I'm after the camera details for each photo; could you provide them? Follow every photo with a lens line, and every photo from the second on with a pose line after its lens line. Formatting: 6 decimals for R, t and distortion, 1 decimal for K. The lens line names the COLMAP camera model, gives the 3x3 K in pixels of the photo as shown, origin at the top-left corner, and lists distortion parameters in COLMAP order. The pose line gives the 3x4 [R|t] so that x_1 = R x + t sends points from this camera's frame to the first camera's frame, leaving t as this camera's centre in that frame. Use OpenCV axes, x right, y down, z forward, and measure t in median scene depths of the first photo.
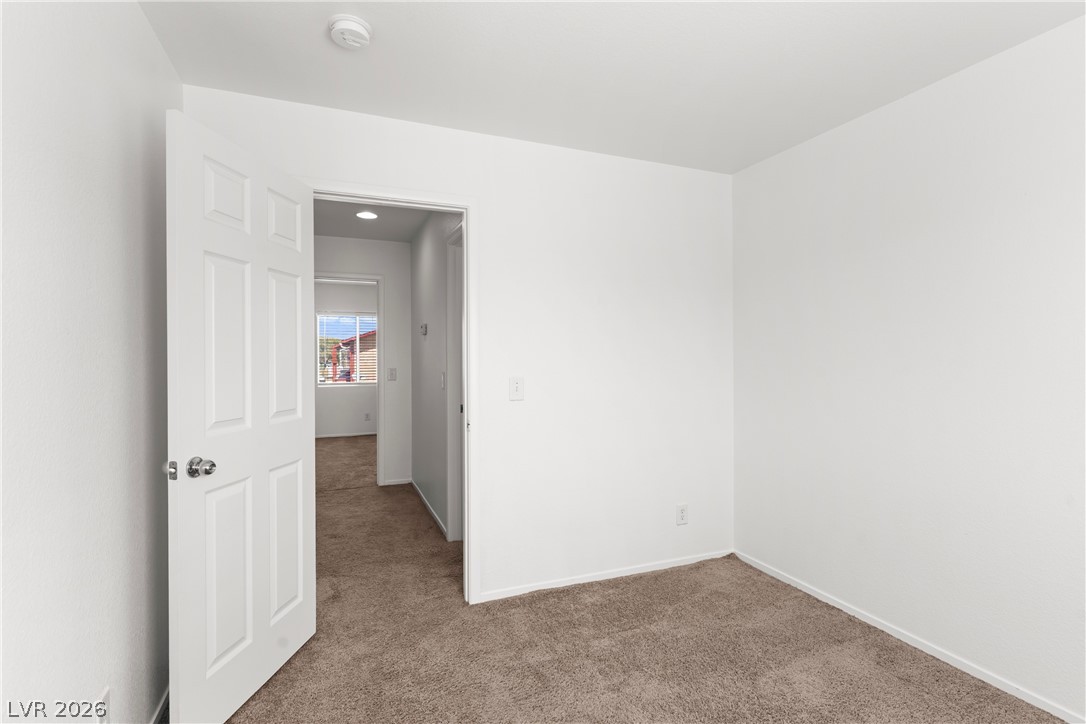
lens RADIAL K [[514.8, 0, 551.5], [0, 514.8, 360.5], [0, 0, 1]] dist [0.003389, -0.000642]
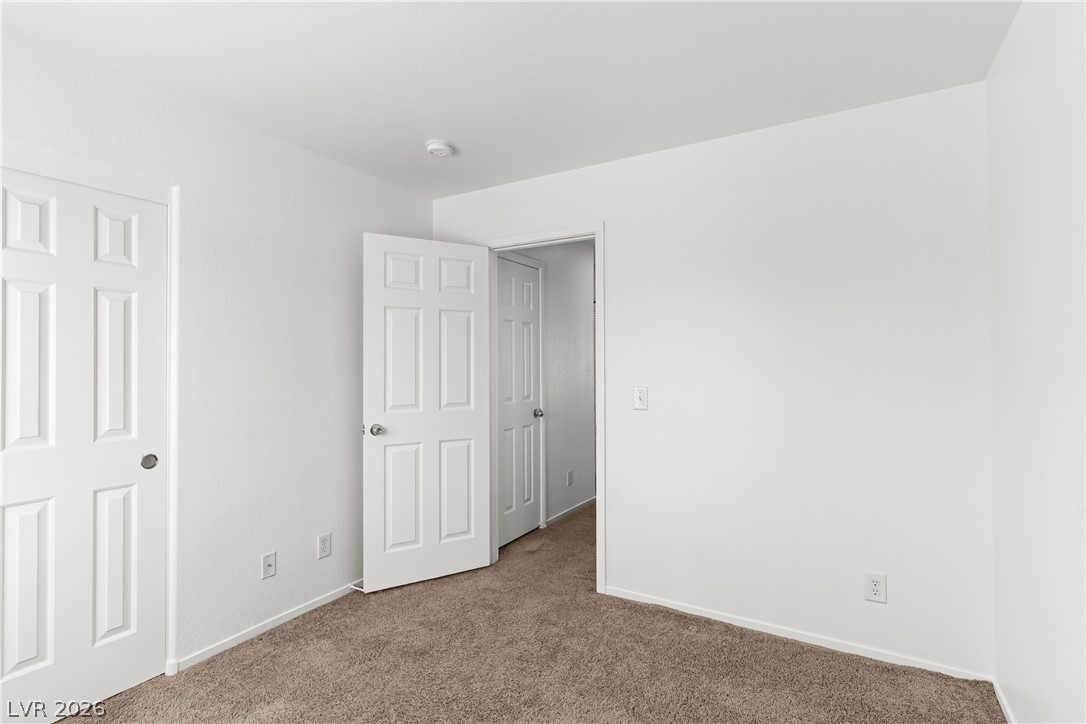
lens RADIAL K [[514.8, 0, 537.9], [0, 514.8, 363.0], [0, 0, 1]] dist [0.003389, -0.000642]
pose [[0.601547, -0.008748, -0.798789, 0.642790], [-0.004962, 0.999880, -0.014687, 0.001442], [0.798822, 0.012799, 0.601432, 0.229241]]
